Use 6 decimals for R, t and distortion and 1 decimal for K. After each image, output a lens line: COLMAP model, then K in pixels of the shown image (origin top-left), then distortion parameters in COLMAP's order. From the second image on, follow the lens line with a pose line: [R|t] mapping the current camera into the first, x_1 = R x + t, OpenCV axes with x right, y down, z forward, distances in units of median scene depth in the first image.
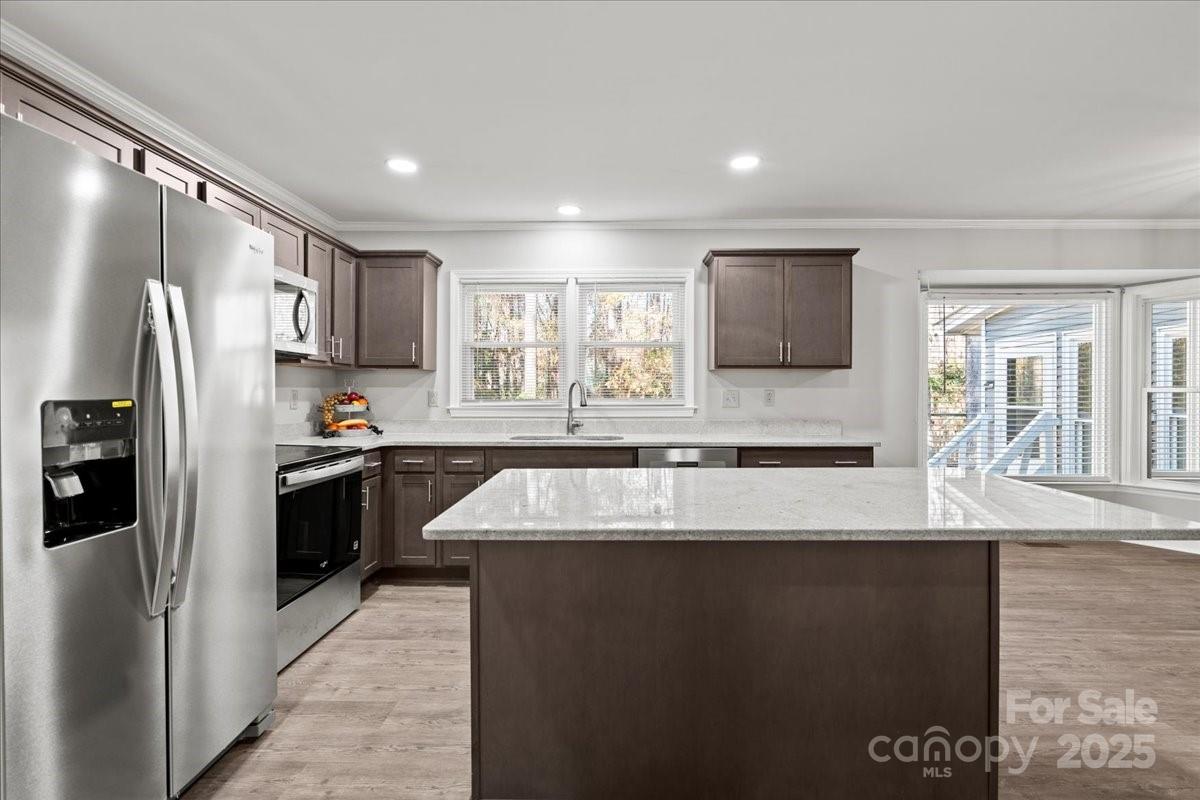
lens RADIAL K [[559.9, 0, 600.7], [0, 559.9, 394.4], [0, 0, 1]] dist [0.002607, 0.000034]
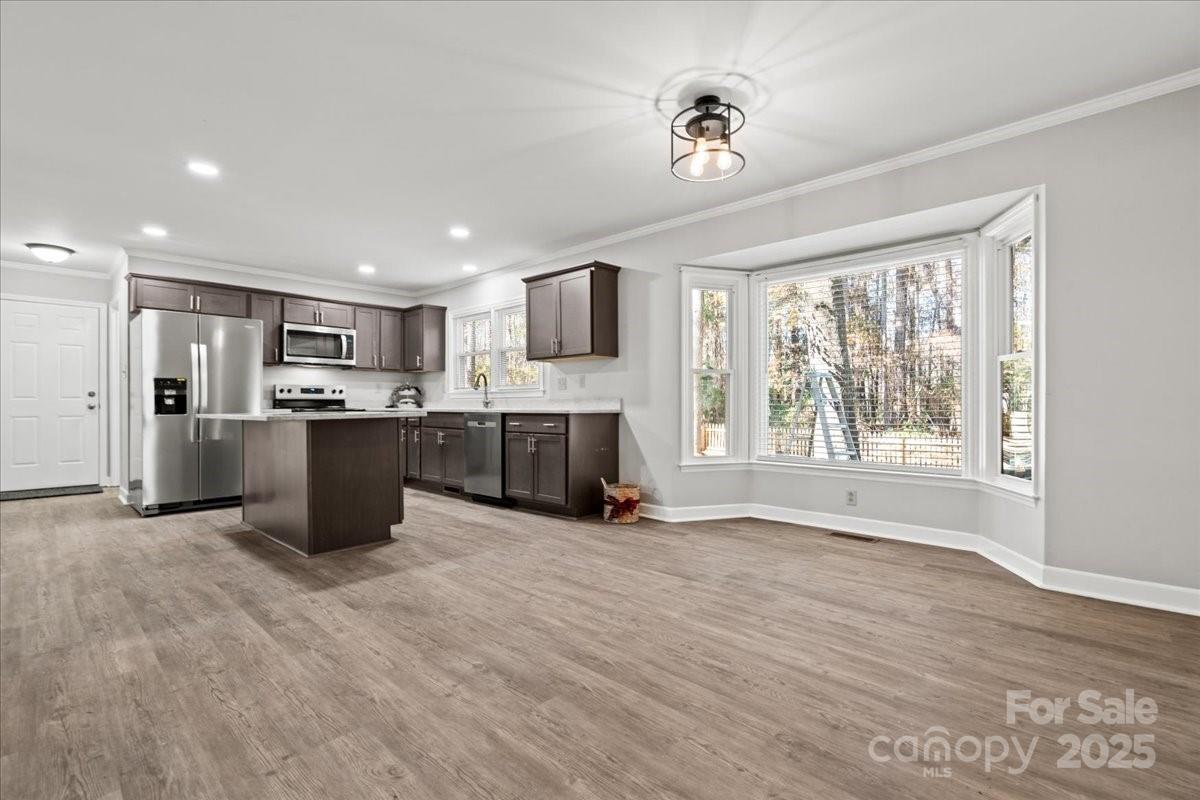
lens RADIAL K [[559.9, 0, 599.4], [0, 559.9, 405.6], [0, 0, 1]] dist [0.002607, 0.000034]
pose [[0.729690, -0.000017, -0.683778, 1.235821], [-0.000148, 1.000000, -0.000183, 0.063215], [0.683778, 0.000235, 0.729690, 0.074863]]
